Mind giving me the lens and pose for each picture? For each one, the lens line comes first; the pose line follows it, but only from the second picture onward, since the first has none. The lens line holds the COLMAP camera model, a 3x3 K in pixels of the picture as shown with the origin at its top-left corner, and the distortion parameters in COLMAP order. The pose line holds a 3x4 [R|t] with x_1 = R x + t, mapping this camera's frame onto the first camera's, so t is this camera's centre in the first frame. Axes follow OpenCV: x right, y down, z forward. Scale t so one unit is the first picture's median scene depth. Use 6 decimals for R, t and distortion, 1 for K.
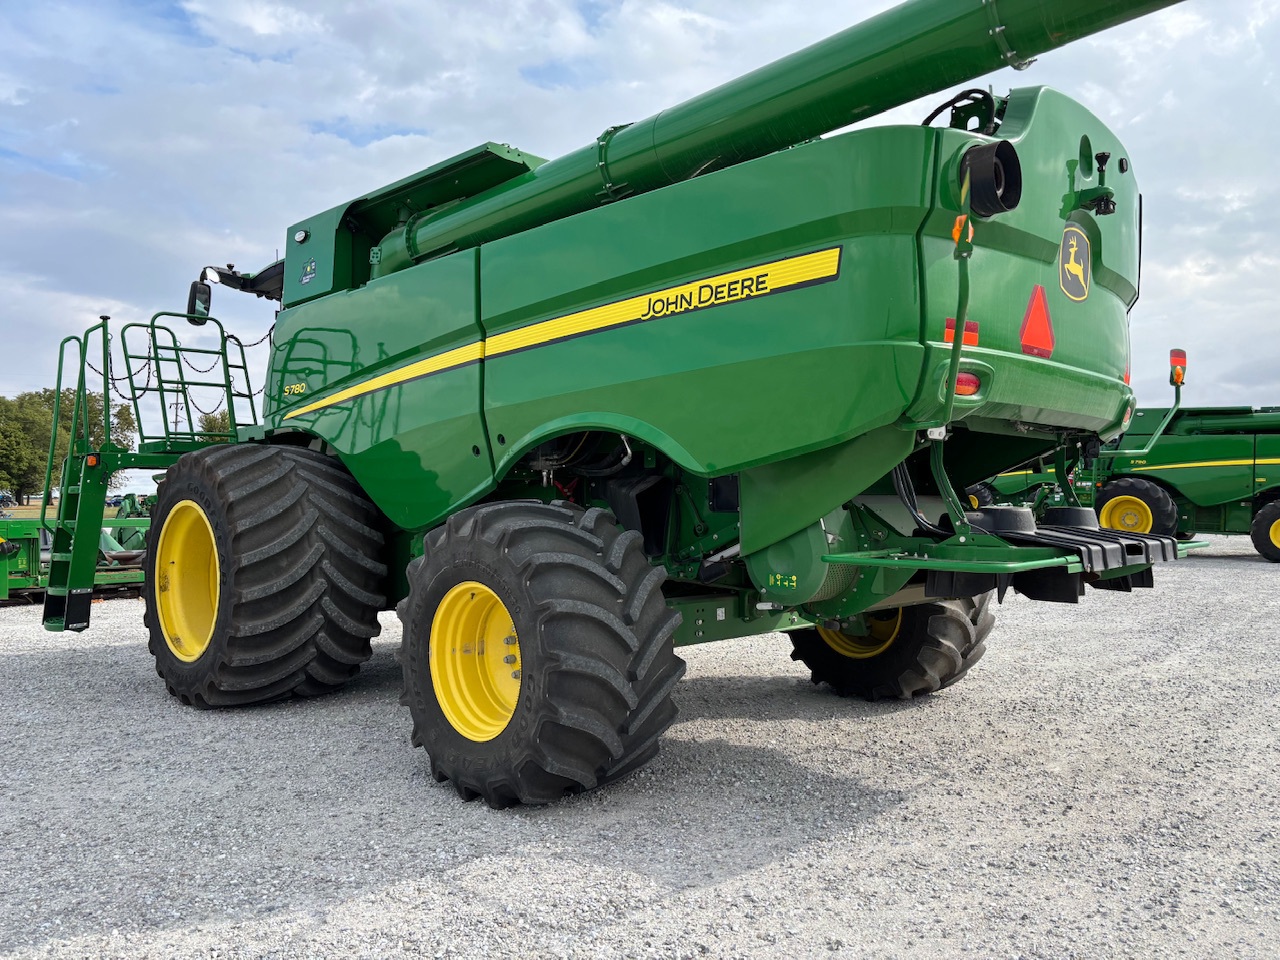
lens RADIAL K [[961.6, 0, 638.1], [0, 961.6, 486.0], [0, 0, 1]] dist [0.043335, -0.051836]
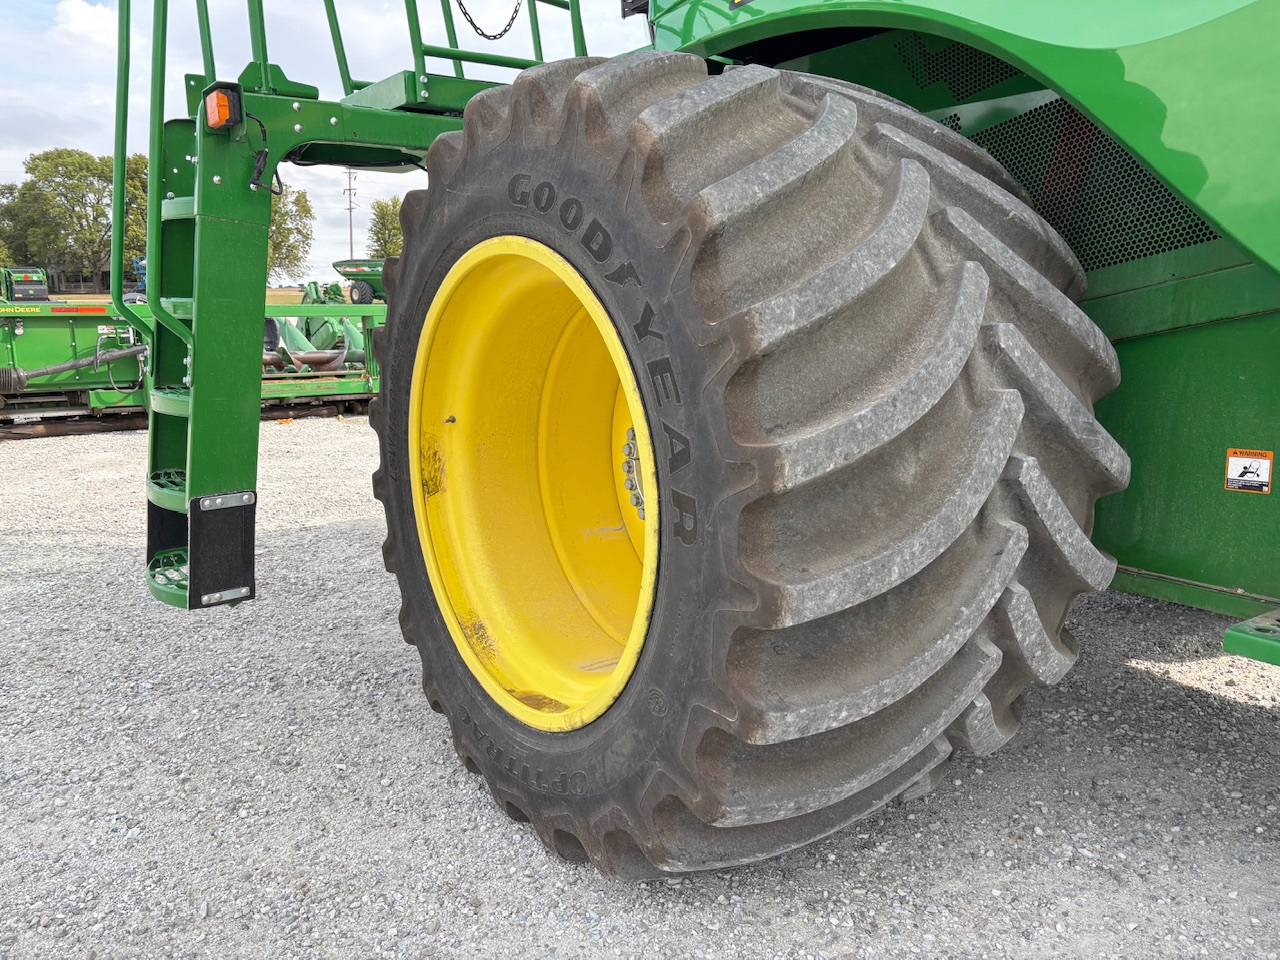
lens RADIAL K [[961.6, 0, 643.7], [0, 961.6, 483.3], [0, 0, 1]] dist [0.043335, -0.051836]
pose [[0.987393, 0.036267, -0.154074, -0.400961], [-0.003435, 0.978077, 0.208214, 0.029979], [0.158248, -0.205060, 0.965872, 0.744794]]
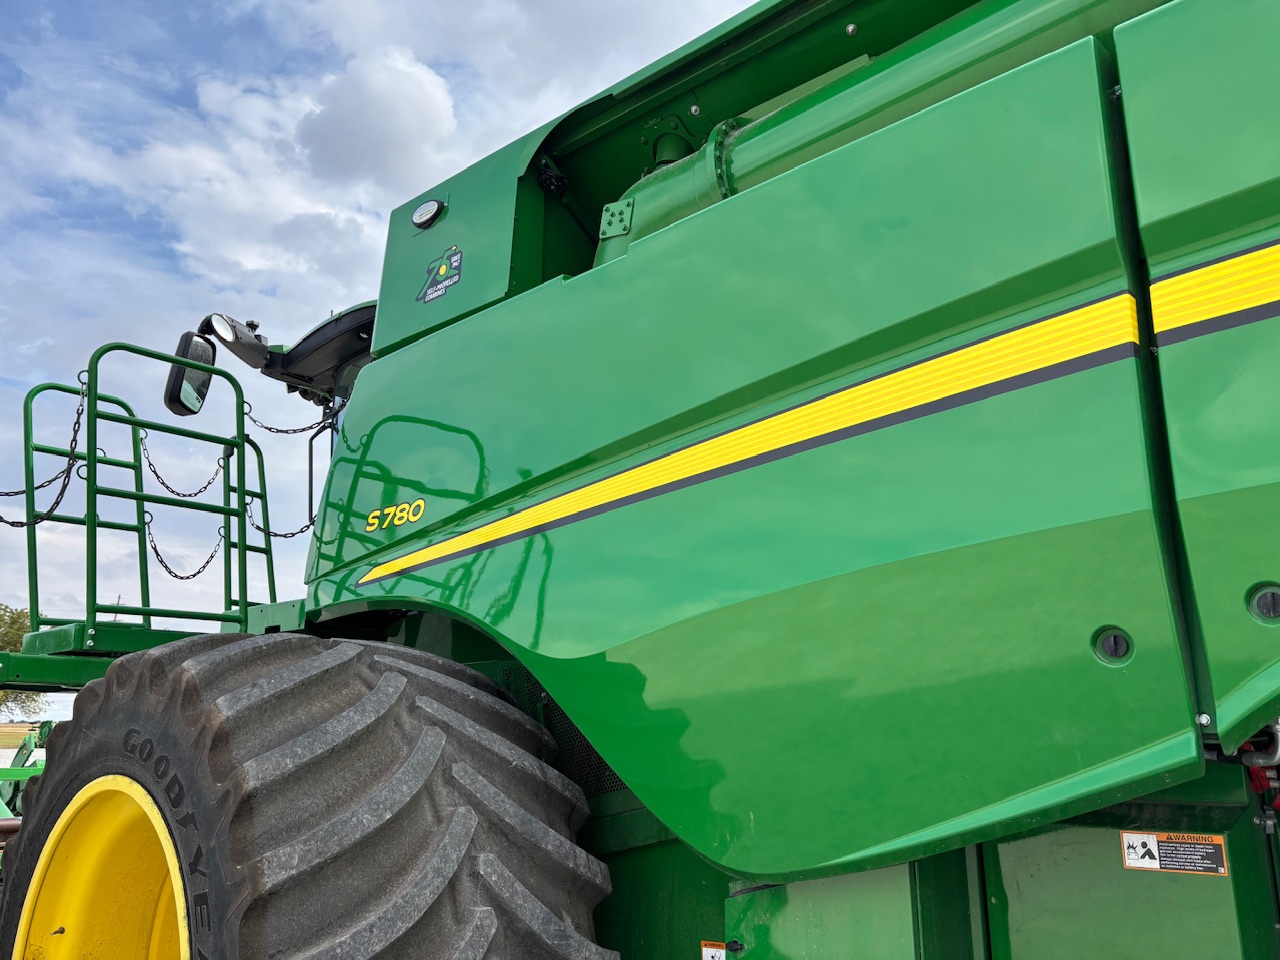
lens RADIAL K [[961.6, 0, 648.2], [0, 961.6, 496.9], [0, 0, 1]] dist [0.043335, -0.051836]
pose [[0.998339, 0.024292, 0.052245, -0.301548], [-0.012163, 0.975196, -0.221008, -0.011324], [-0.056318, 0.220006, 0.973871, 0.636787]]
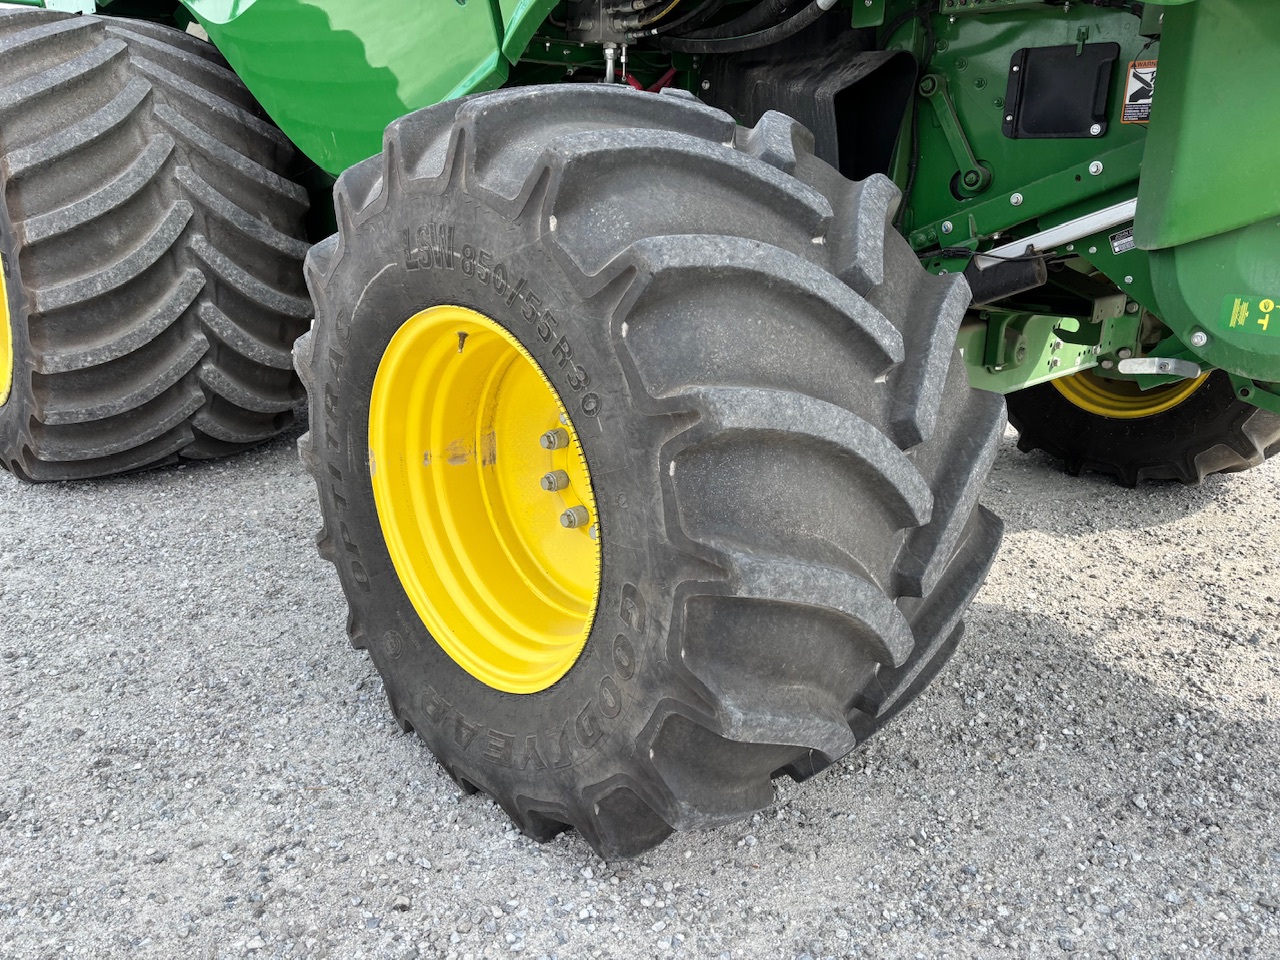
lens RADIAL K [[961.6, 0, 649.7], [0, 961.6, 481.8], [0, 0, 1]] dist [0.043335, -0.051836]
pose [[0.999839, 0.016805, 0.006298, -0.071917], [-0.017937, 0.946922, 0.320964, 0.030358], [-0.000570, -0.321025, 0.947071, 0.453274]]
